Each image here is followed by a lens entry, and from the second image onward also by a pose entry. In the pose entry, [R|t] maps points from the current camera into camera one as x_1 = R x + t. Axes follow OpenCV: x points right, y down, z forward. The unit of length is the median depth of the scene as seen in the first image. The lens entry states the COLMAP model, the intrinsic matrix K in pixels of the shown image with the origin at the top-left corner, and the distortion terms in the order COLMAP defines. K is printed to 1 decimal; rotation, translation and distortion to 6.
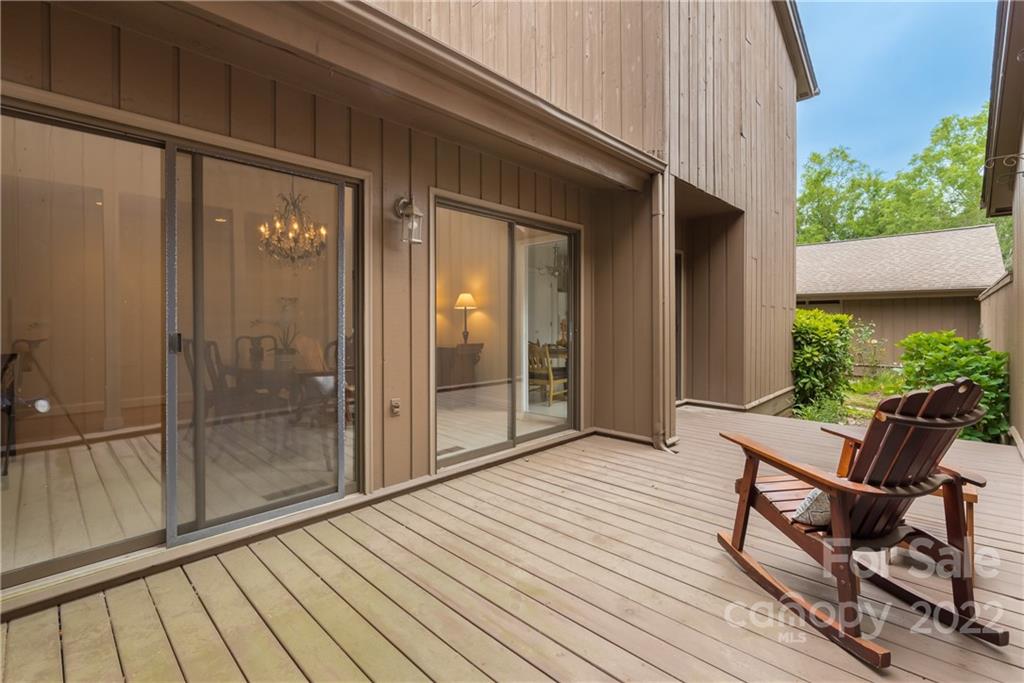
lens RADIAL K [[450.8, 0, 512.0], [0, 450.8, 341.5], [0, 0, 1]] dist [0.001135, 0.000270]
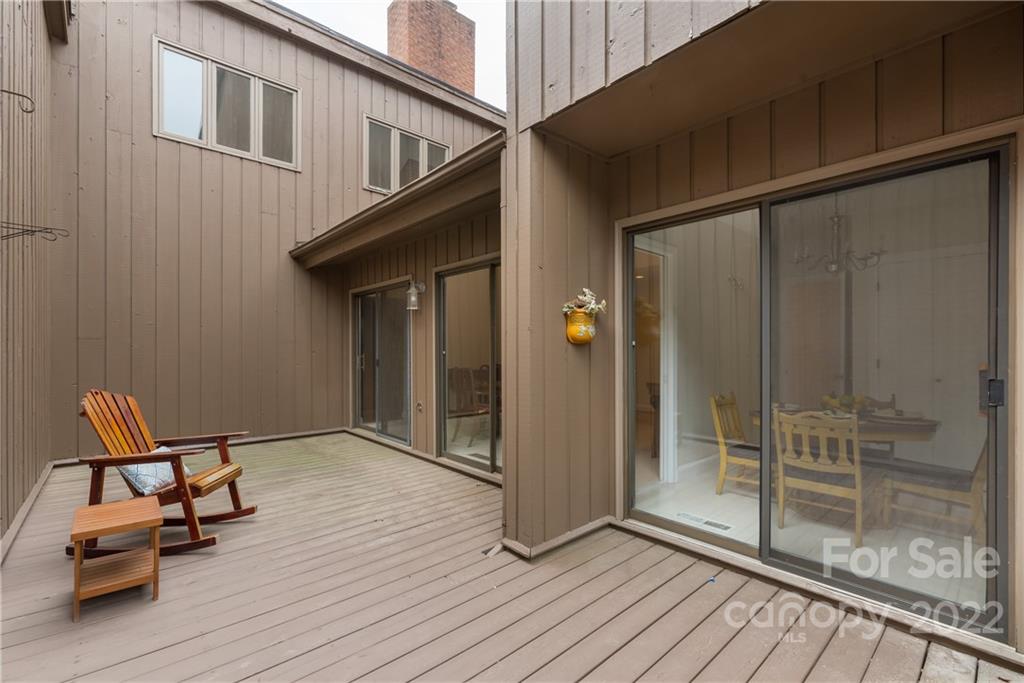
lens RADIAL K [[445.4, 0, 512.0], [0, 445.4, 341.5], [0, 0, 1]] dist [-0.000805, -0.000069]
pose [[-0.076761, -0.036894, -0.996367, 1.133718], [-0.059803, 0.997686, -0.032336, -0.045345], [0.995254, 0.057104, -0.078790, 1.196937]]
